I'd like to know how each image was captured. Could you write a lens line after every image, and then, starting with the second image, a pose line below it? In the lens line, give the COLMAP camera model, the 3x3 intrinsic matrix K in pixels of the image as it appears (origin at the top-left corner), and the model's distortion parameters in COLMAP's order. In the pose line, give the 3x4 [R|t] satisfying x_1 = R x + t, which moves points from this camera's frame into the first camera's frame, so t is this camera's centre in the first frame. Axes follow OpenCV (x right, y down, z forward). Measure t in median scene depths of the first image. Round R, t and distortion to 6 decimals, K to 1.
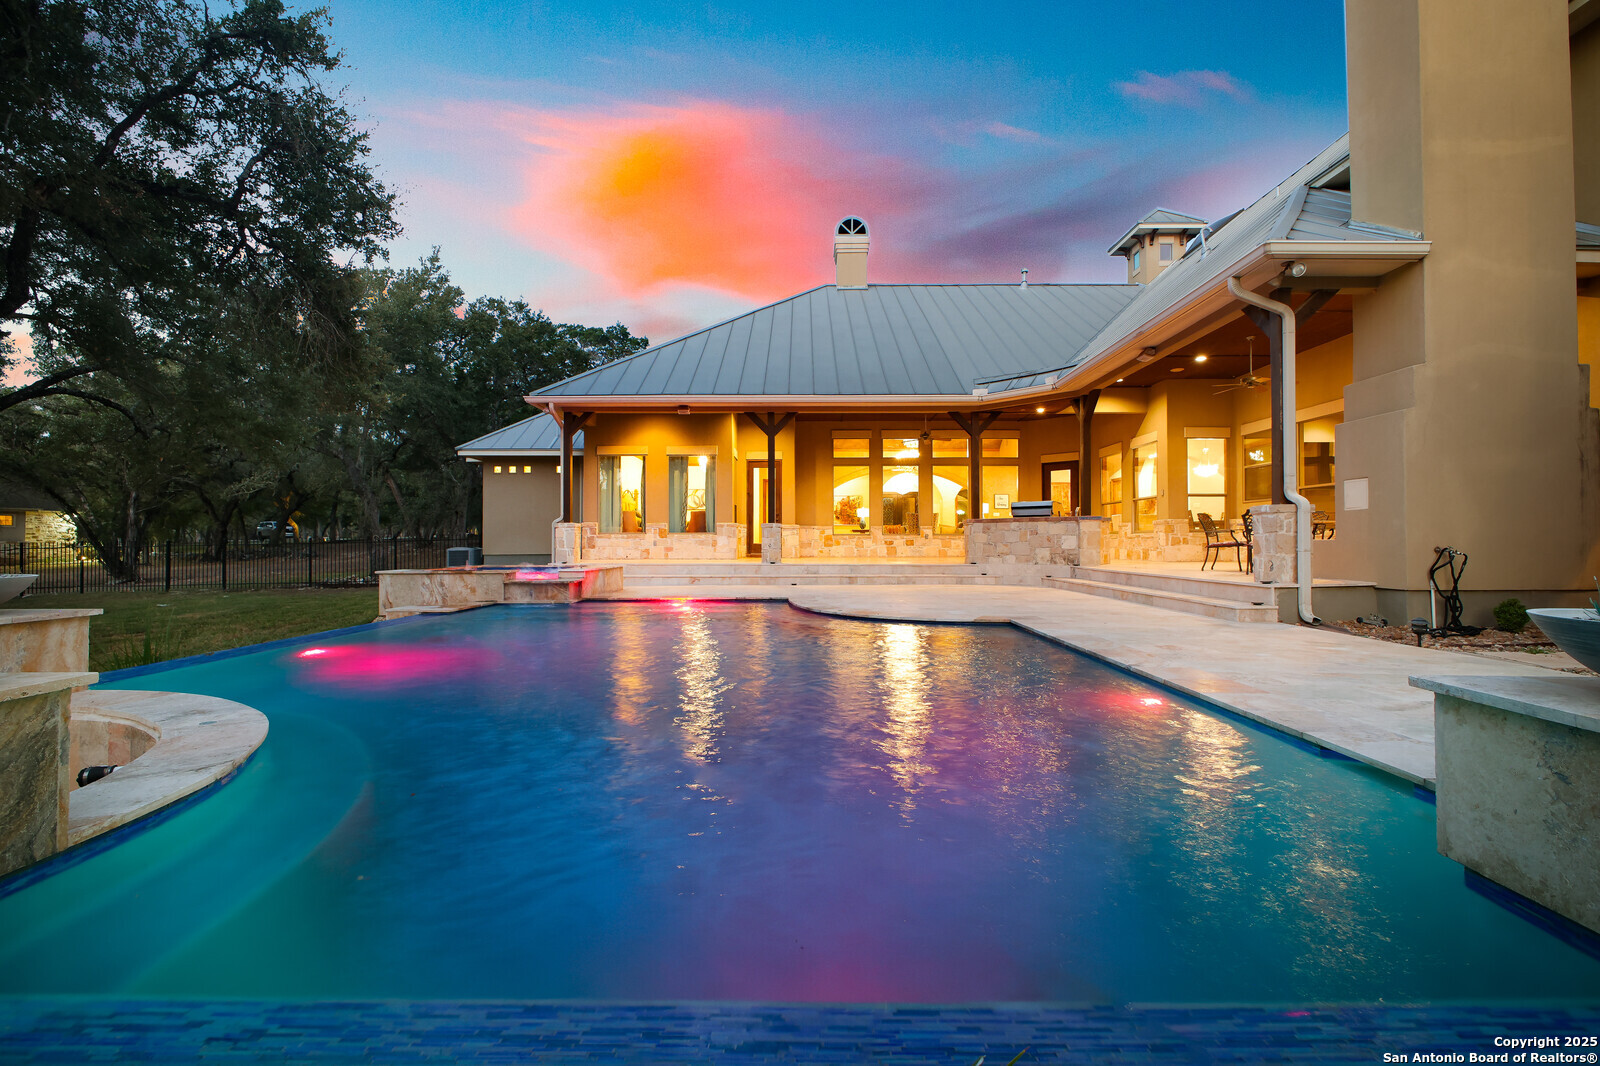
lens RADIAL K [[700.1, 0, 800.0], [0, 700.1, 533.0], [0, 0, 1]] dist [-0.000307, -0.000318]
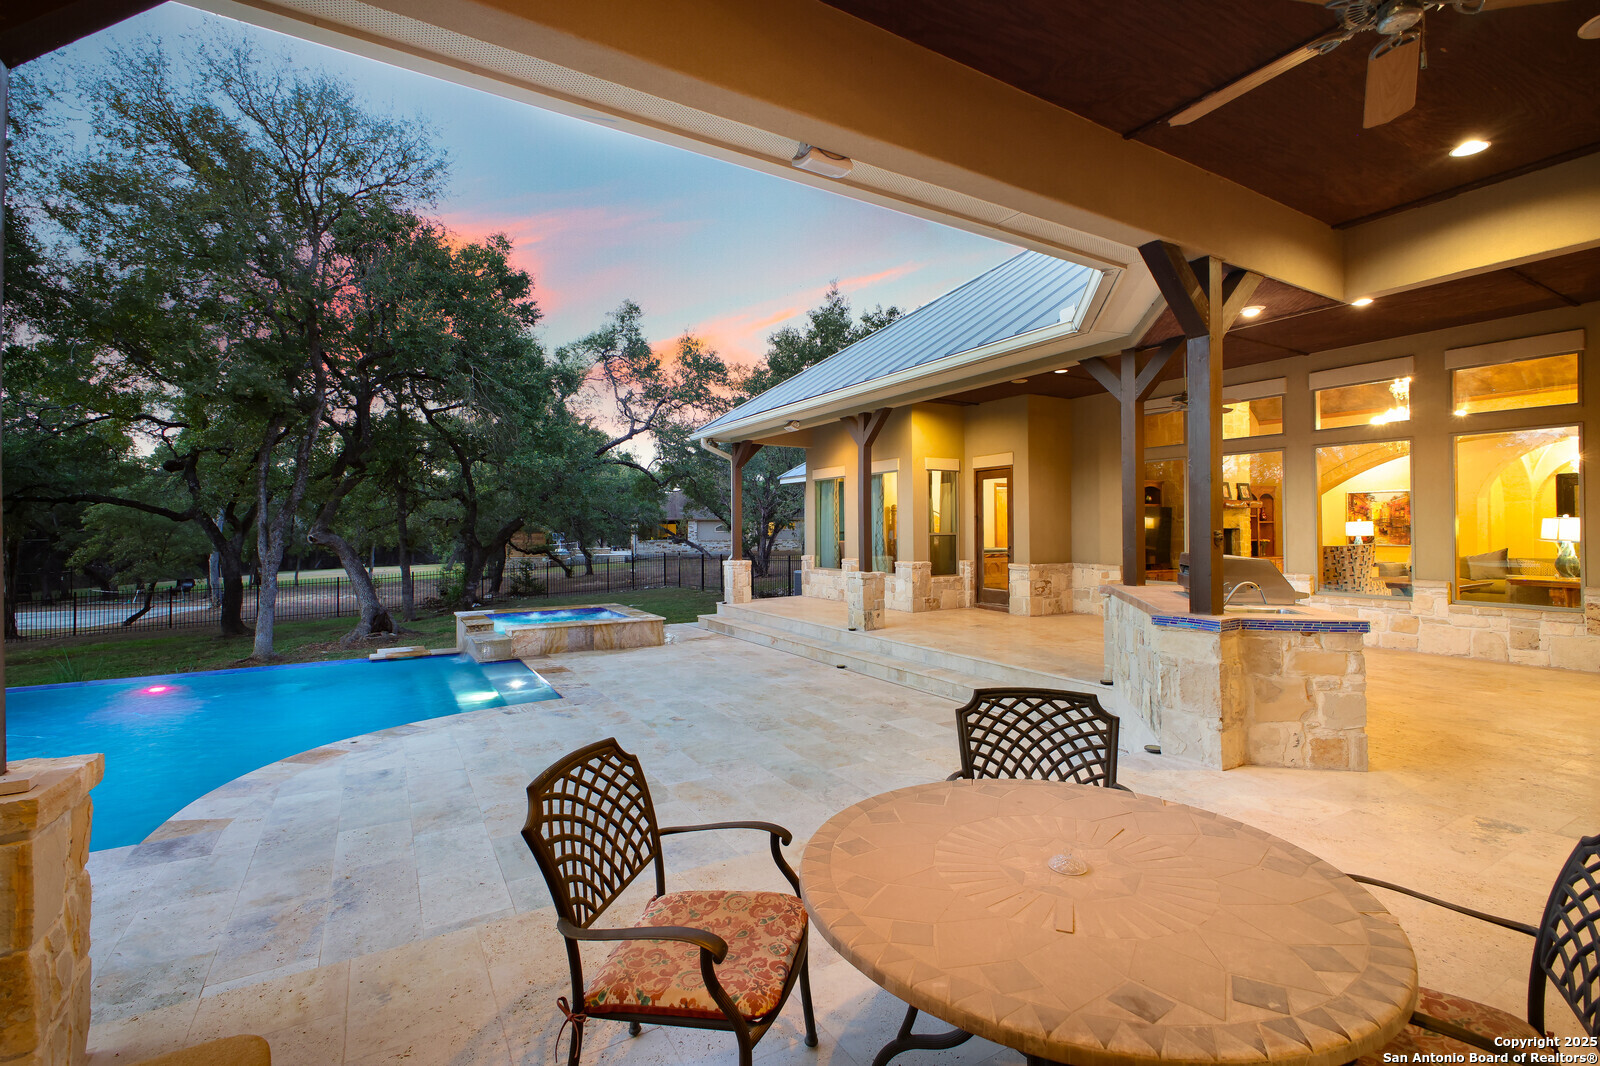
lens RADIAL K [[700.1, 0, 800.0], [0, 700.1, 533.0], [0, 0, 1]] dist [-0.000307, -0.000318]
pose [[0.516042, 0.005844, -0.856543, 0.524001], [0.013939, 0.999787, 0.015220, -0.064569], [0.856450, -0.019794, 0.515851, 0.582281]]
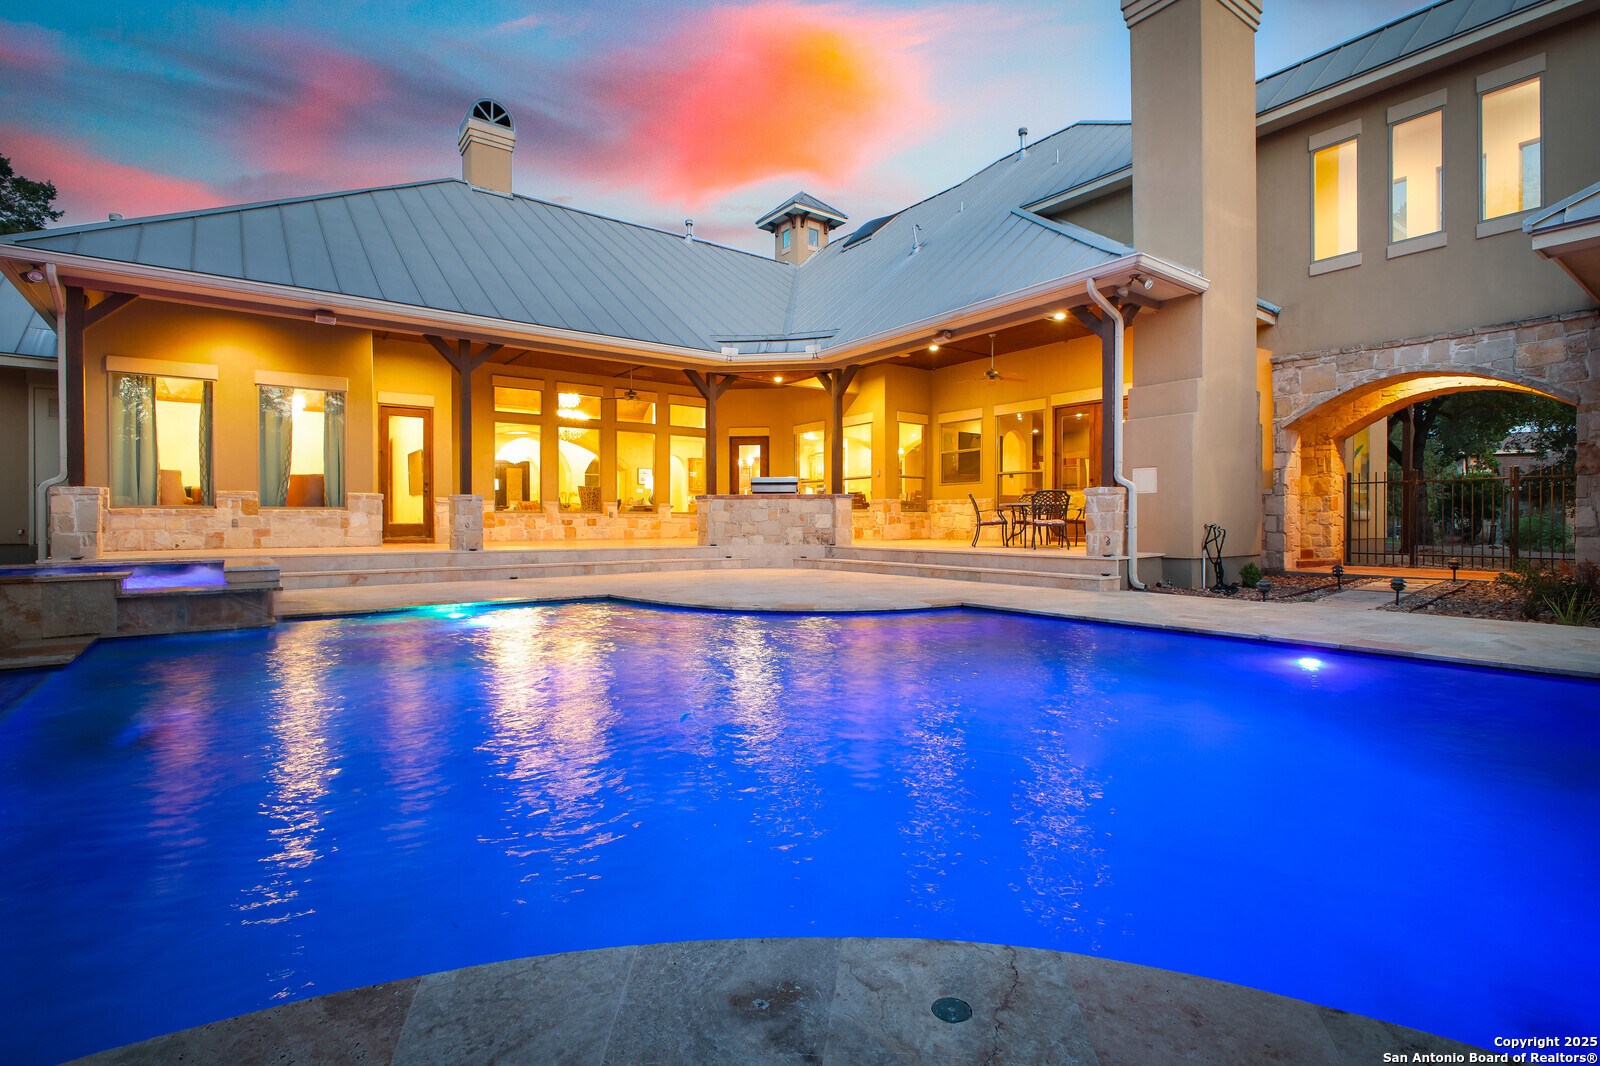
lens RADIAL K [[765.5, 0, 800.0], [0, 765.5, 533.0], [0, 0, 1]] dist [-0.002874, -0.000328]
pose [[0.794452, -0.009262, 0.607256, -0.246132], [-0.006885, 0.999682, 0.024254, 0.003777], [-0.607287, -0.023449, 0.794136, 0.164962]]
